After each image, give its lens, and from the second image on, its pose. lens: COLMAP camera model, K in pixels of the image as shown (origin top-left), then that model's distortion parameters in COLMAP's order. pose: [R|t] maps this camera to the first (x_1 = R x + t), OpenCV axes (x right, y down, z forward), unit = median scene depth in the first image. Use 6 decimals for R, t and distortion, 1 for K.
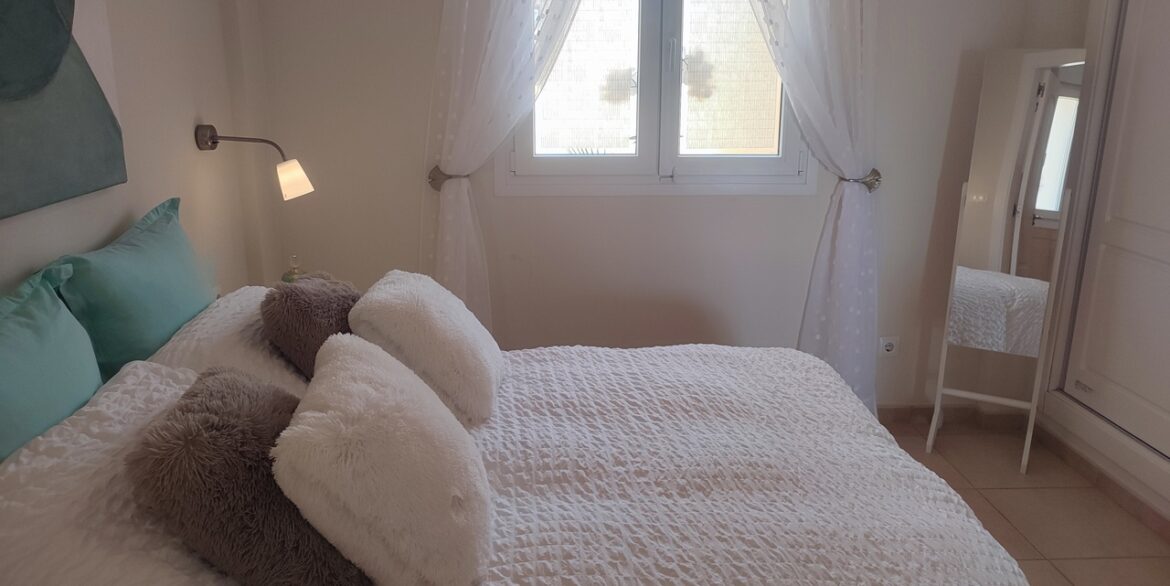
lens RADIAL K [[853.6, 0, 578.6], [0, 853.6, 297.4], [0, 0, 1]] dist [0.033074, -0.030675]
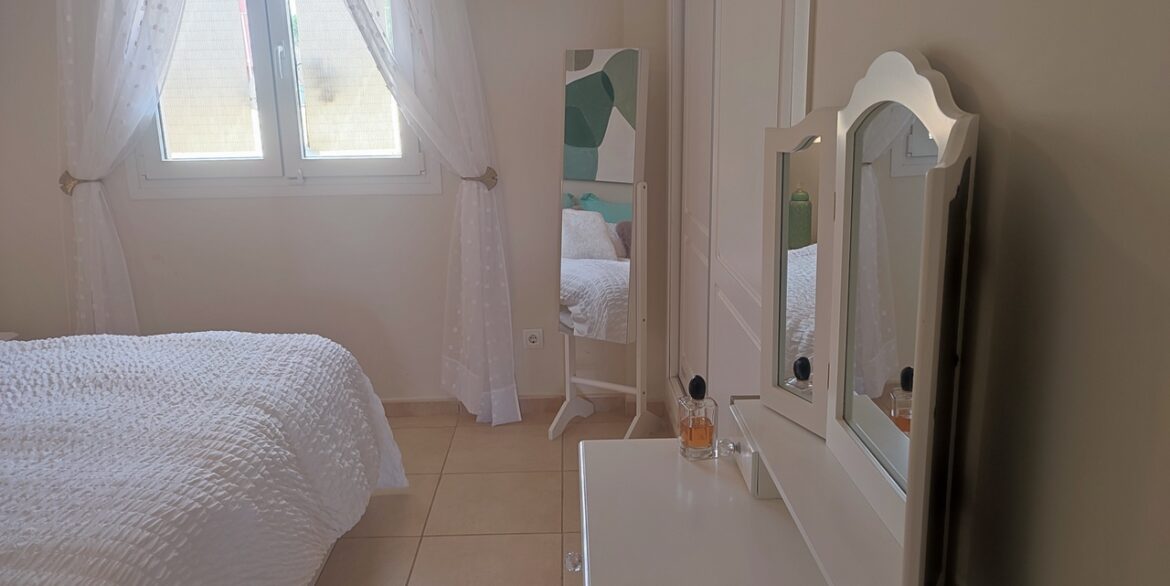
lens RADIAL K [[853.6, 0, 584.3], [0, 853.6, 295.9], [0, 0, 1]] dist [0.033074, -0.030675]
pose [[0.999751, -0.017896, -0.013317, 0.494823], [0.017514, 0.999447, -0.028259, 0.040276], [0.013816, 0.028019, 0.999512, -0.037875]]
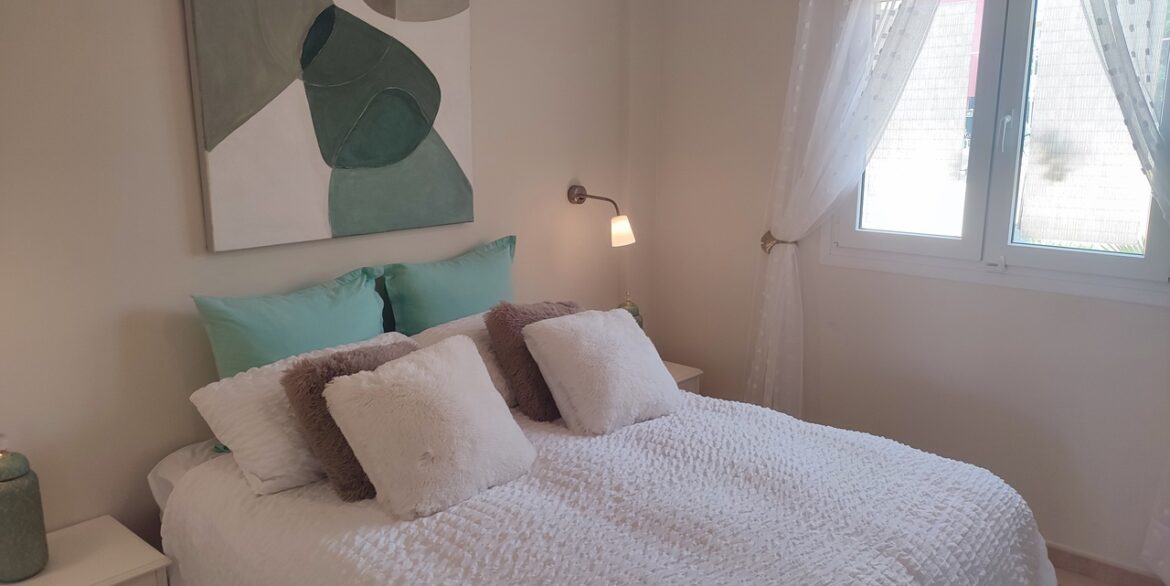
lens RADIAL K [[853.6, 0, 573.9], [0, 853.6, 289.2], [0, 0, 1]] dist [0.033074, -0.030675]
pose [[0.706130, 0.135422, -0.695011, 0.448413], [-0.185204, 0.982695, 0.003309, -0.038788], [0.683432, 0.126382, 0.718991, 0.047682]]
